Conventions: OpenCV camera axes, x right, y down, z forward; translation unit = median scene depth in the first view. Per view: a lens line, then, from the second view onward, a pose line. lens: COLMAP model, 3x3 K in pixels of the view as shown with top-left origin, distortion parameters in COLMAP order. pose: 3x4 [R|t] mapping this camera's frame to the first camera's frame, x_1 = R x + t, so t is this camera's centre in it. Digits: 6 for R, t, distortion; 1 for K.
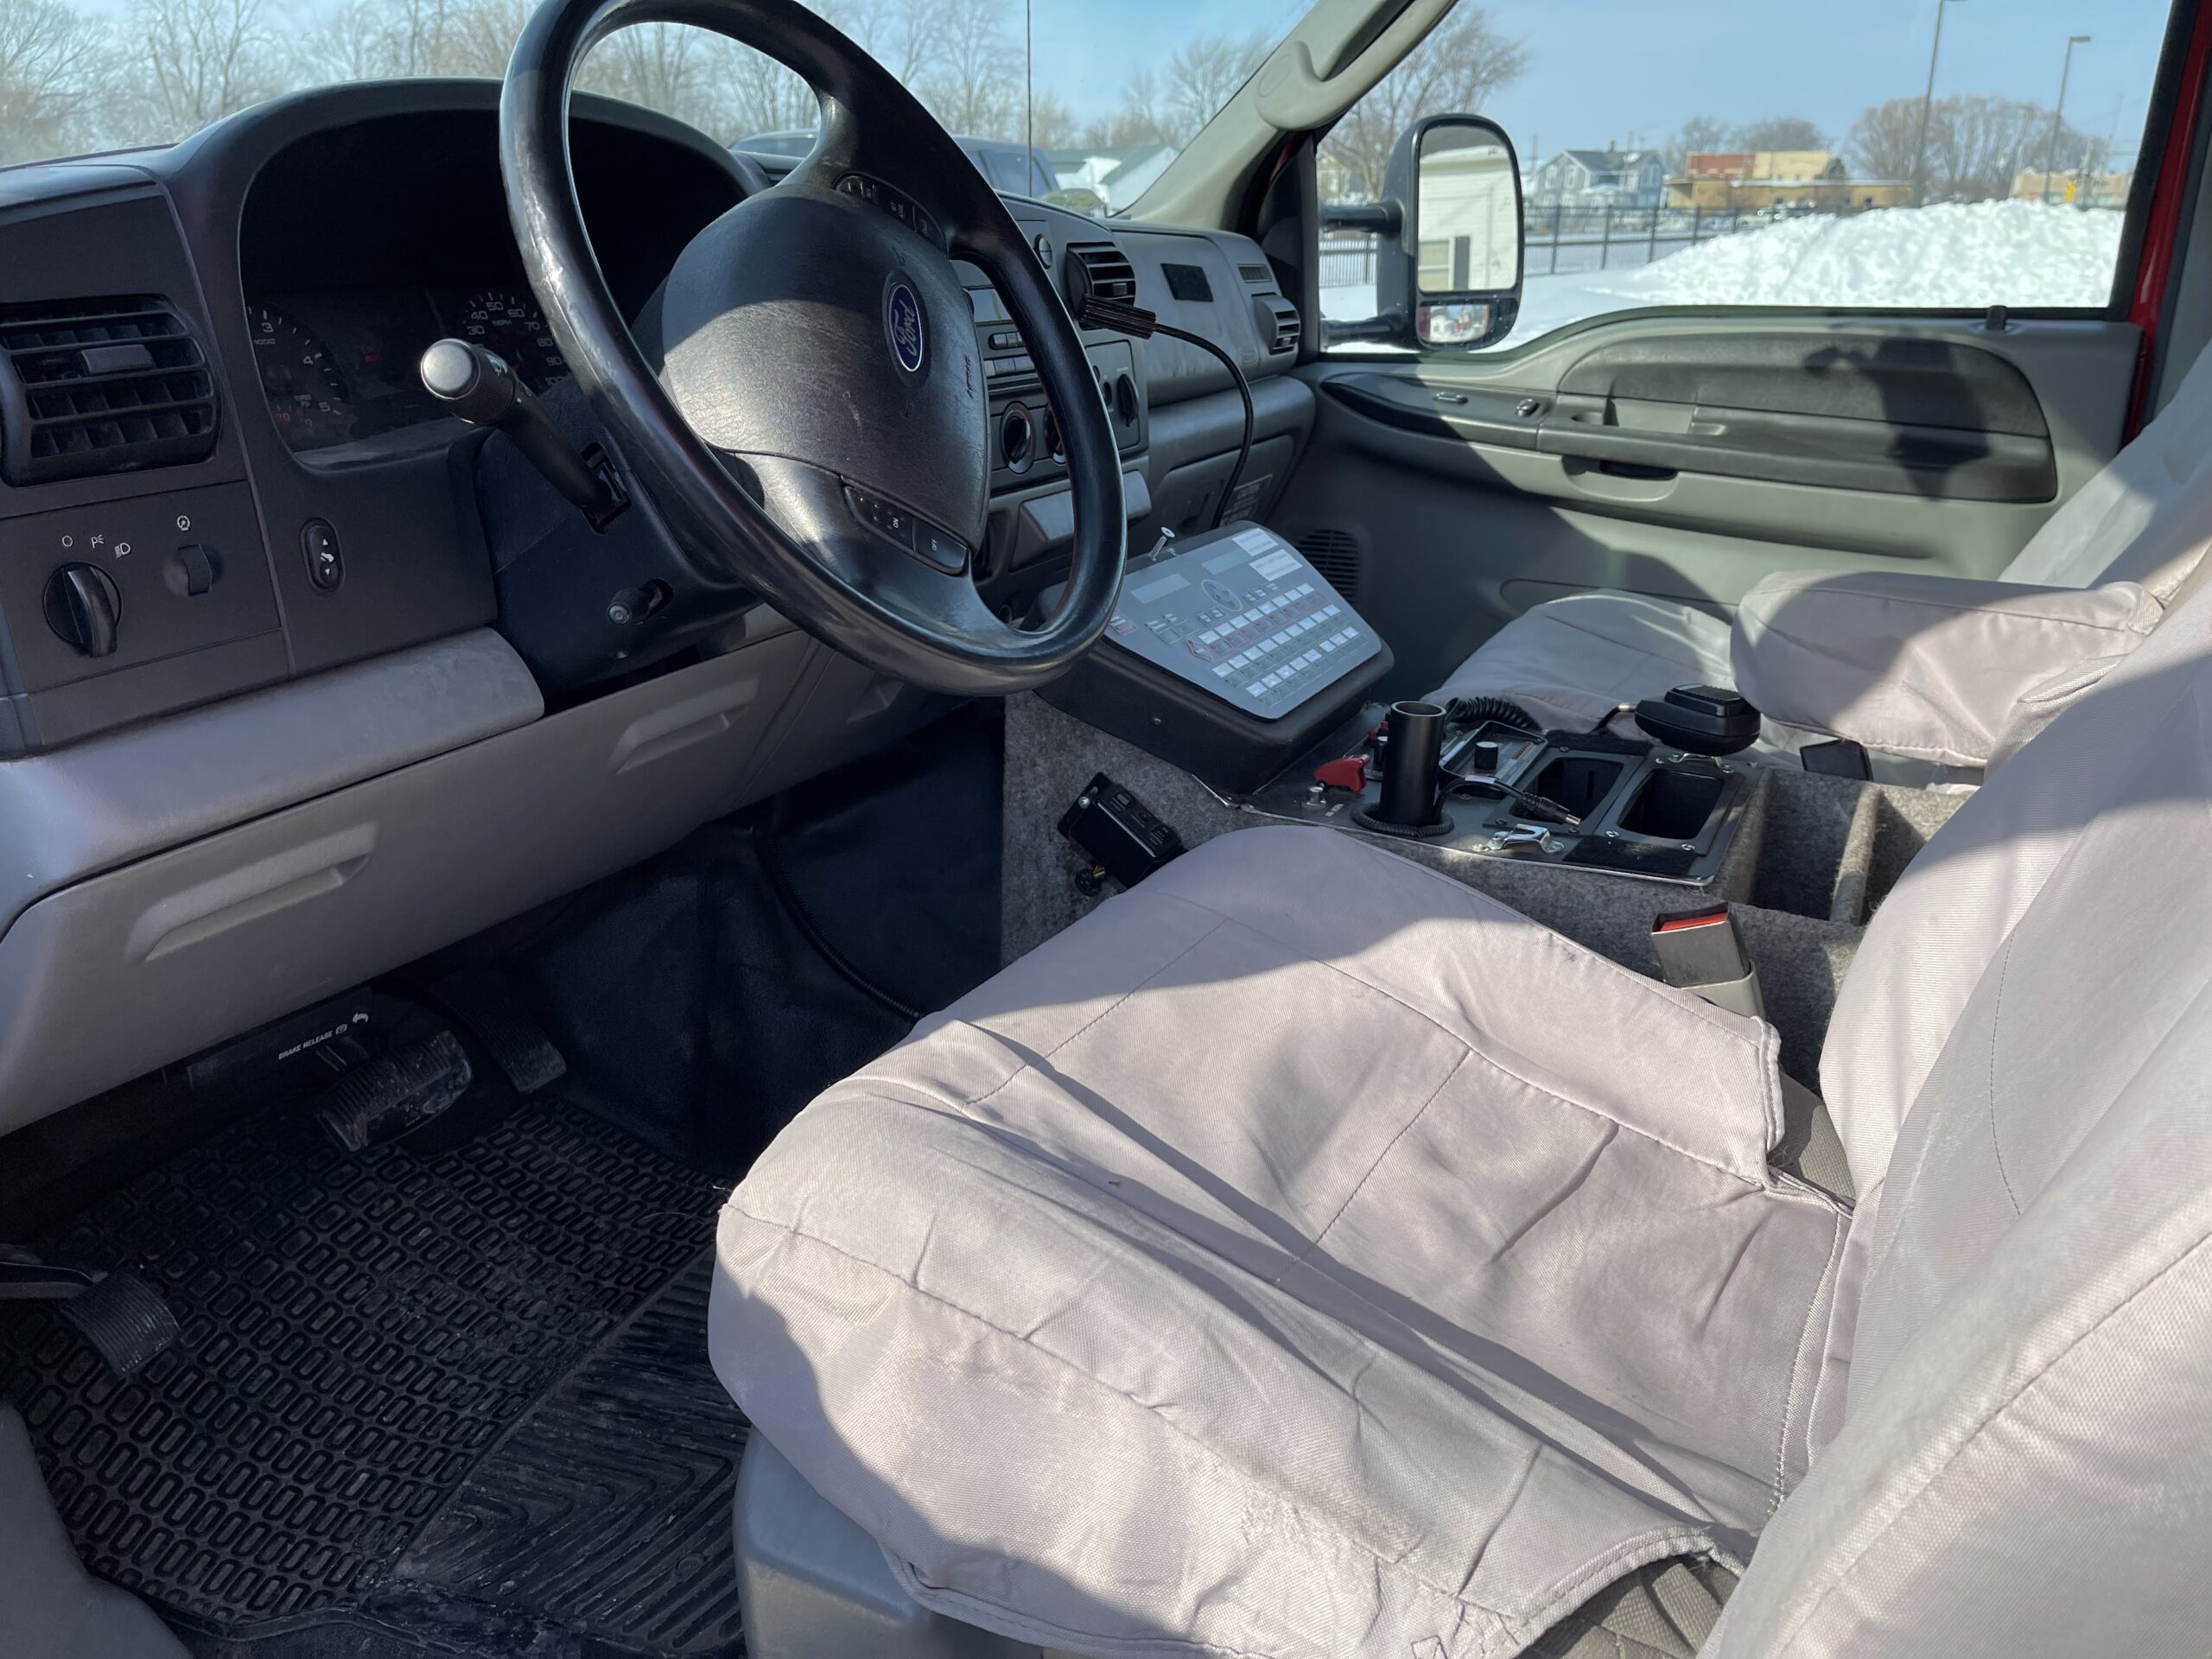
lens RADIAL K [[1641.5, 0, 1106.0], [0, 1641.5, 829.5], [0, 0, 1]] dist [0.051321, -0.081496]
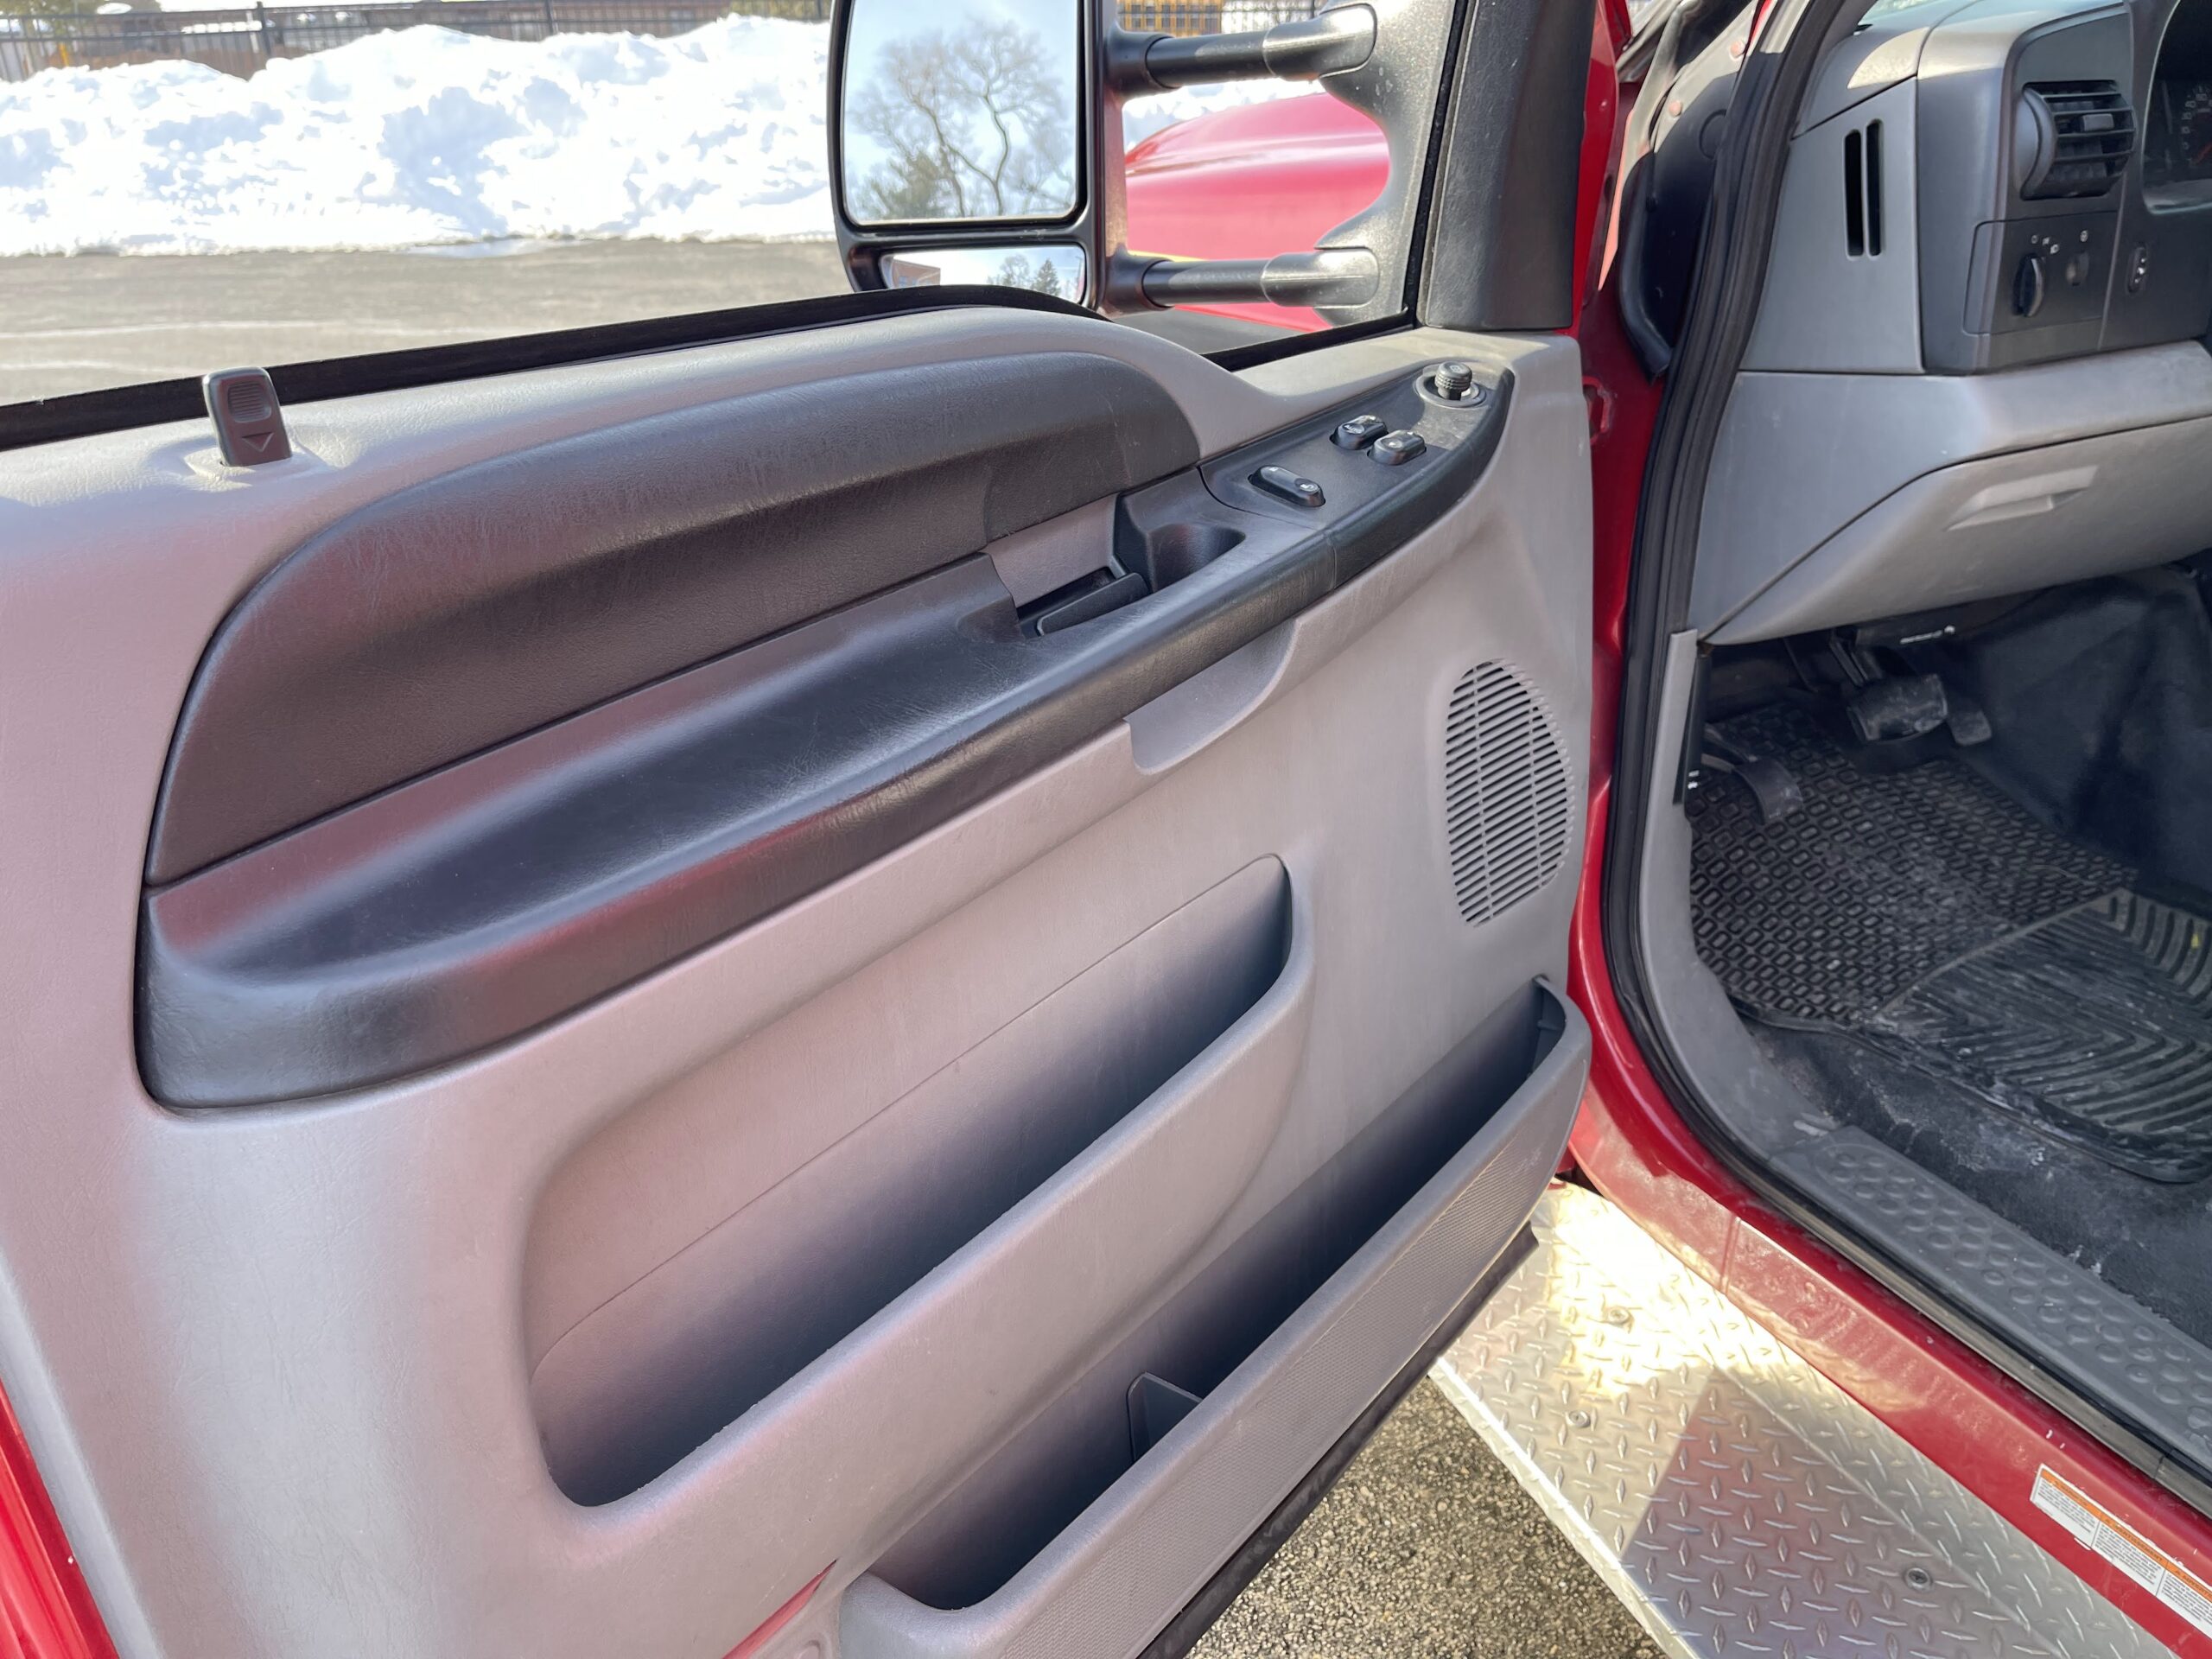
lens RADIAL K [[1641.5, 0, 1106.0], [0, 1641.5, 829.5], [0, 0, 1]] dist [0.051321, -0.081496]
pose [[0.806668, 0.242372, -0.539020, -0.210839], [-0.186717, 0.969842, 0.156663, 0.170245], [0.560735, -0.025731, 0.827596, -0.477912]]
